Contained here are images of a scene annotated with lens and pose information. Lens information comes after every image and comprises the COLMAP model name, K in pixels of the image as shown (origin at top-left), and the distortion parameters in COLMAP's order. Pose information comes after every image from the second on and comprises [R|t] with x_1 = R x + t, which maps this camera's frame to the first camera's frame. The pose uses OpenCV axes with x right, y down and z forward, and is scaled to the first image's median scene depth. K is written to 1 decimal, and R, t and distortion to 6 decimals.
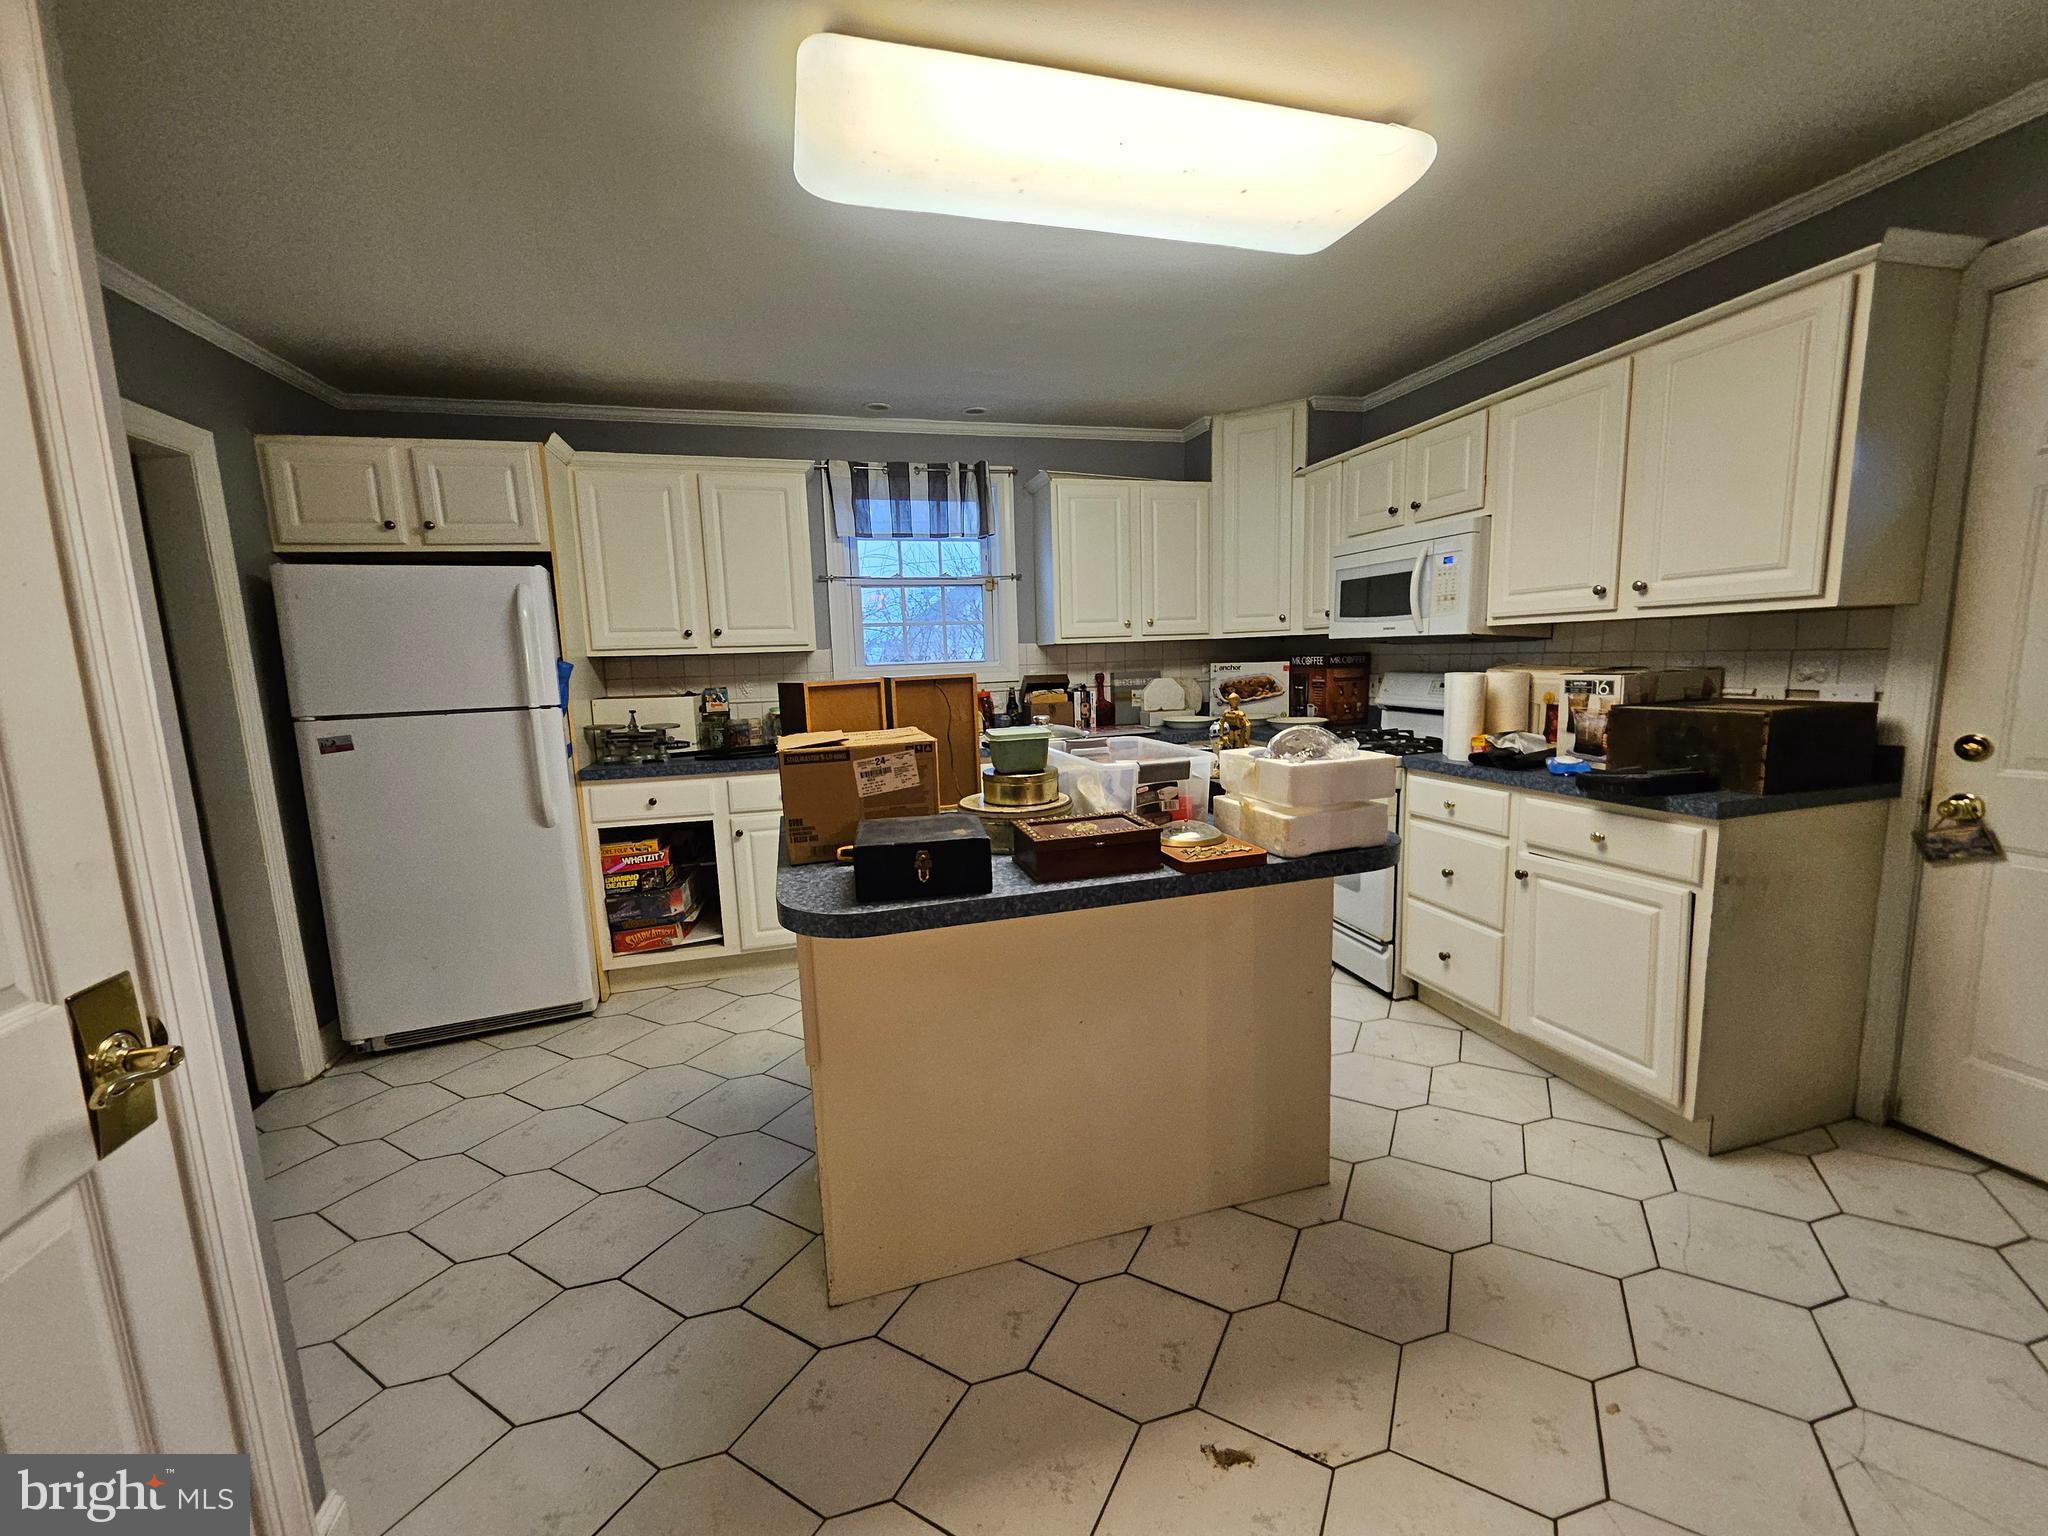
lens RADIAL K [[806.8, 0, 1028.6], [0, 806.8, 765.7], [0, 0, 1]] dist [0.000119, 0.000134]
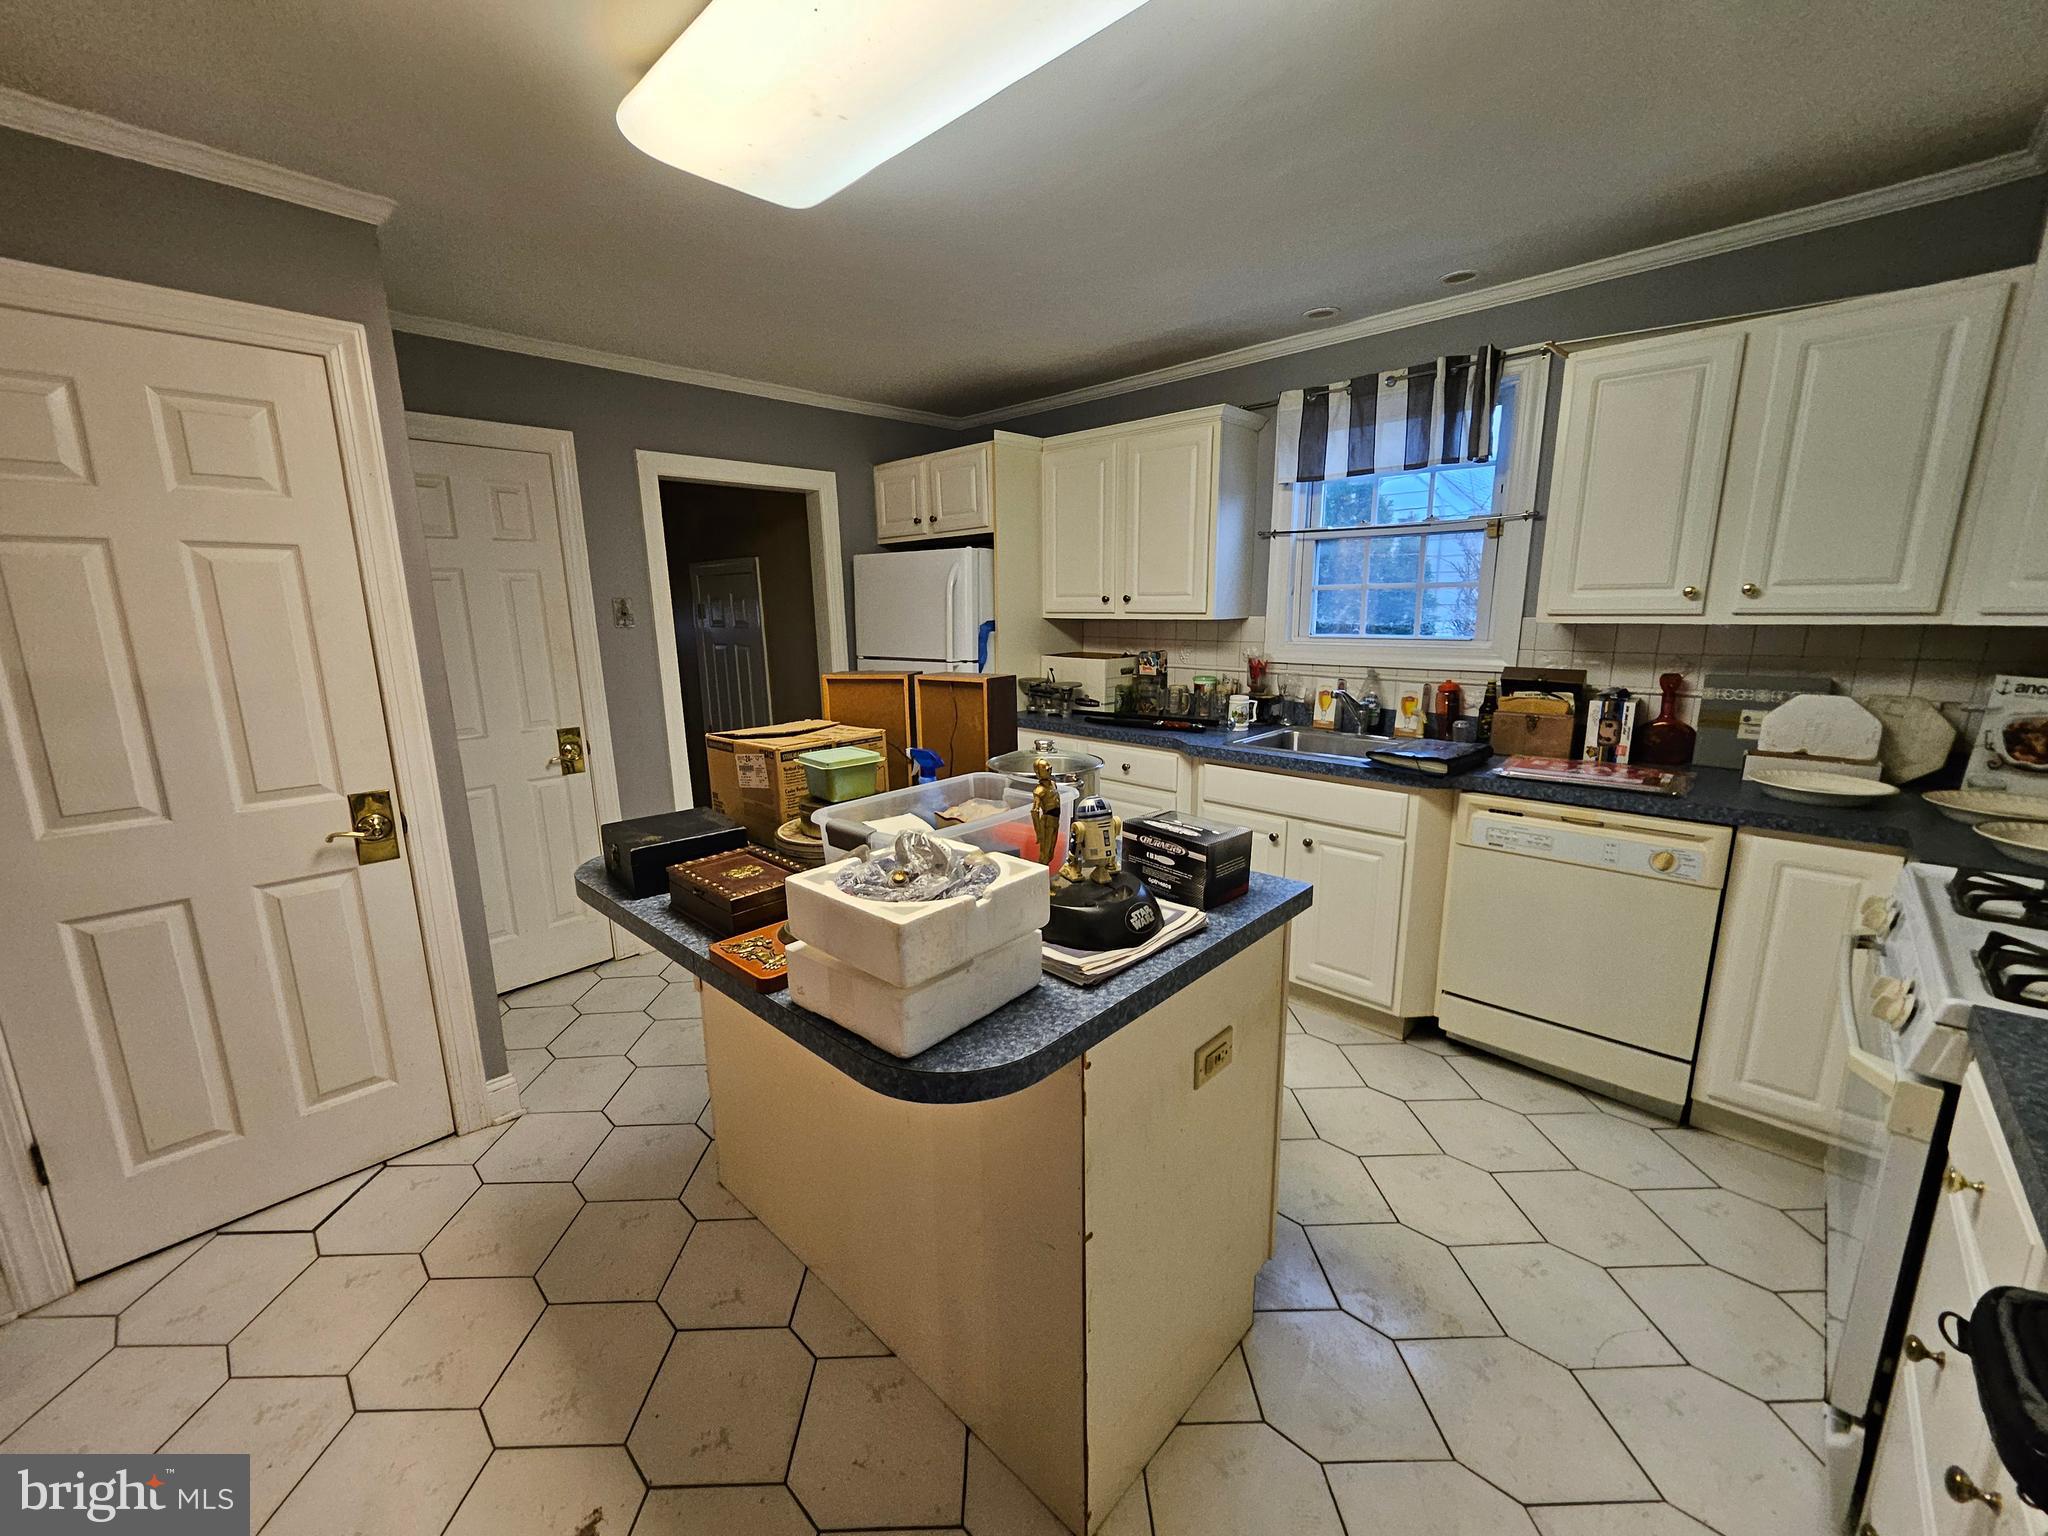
lens RADIAL K [[806.8, 0, 1020.7], [0, 806.8, 768.5], [0, 0, 1]] dist [0.000119, 0.000134]
pose [[0.496005, 0.203046, -0.844246, 0.401967], [-0.122695, 0.978909, 0.163348, -0.094248], [0.859608, 0.022563, 0.510456, 0.330854]]
